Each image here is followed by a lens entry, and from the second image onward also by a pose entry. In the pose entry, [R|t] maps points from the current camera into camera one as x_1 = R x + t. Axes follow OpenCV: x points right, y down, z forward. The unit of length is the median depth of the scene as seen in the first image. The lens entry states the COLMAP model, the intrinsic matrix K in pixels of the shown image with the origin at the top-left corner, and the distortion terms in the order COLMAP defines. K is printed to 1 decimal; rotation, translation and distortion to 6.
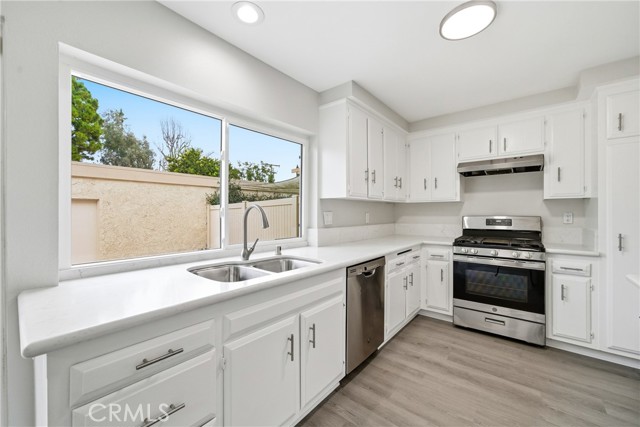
lens RADIAL K [[248.3, 0, 324.7], [0, 248.3, 214.3], [0, 0, 1]] dist [-0.007733, 0.000222]
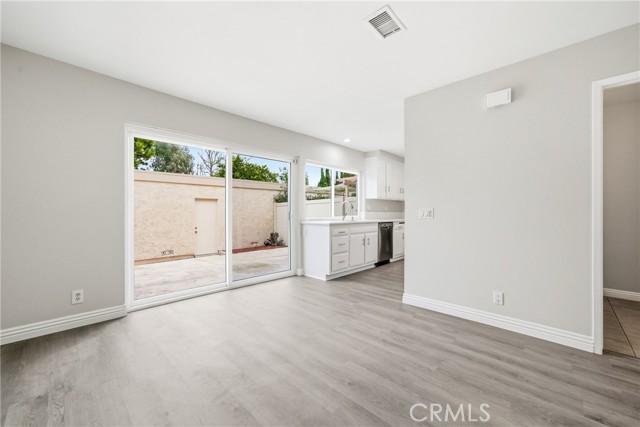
lens RADIAL K [[256.5, 0, 323.2], [0, 256.5, 213.2], [0, 0, 1]] dist [-0.009418, 0.000240]
pose [[0.997315, 0.001684, -0.073216, -0.231640], [-0.001855, 0.999996, -0.002266, 0.077072], [0.073212, 0.002396, 0.997314, -1.396040]]
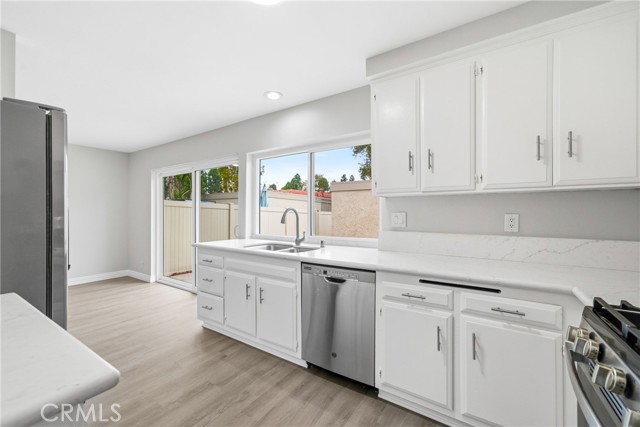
lens RADIAL K [[256.5, 0, 315.9], [0, 256.5, 213.9], [0, 0, 1]] dist [-0.009418, 0.000240]
pose [[0.107970, 0.001295, -0.994153, 0.890897], [-0.005448, 0.999985, 0.000710, -0.004496], [0.994139, 0.005339, 0.107975, 0.674442]]
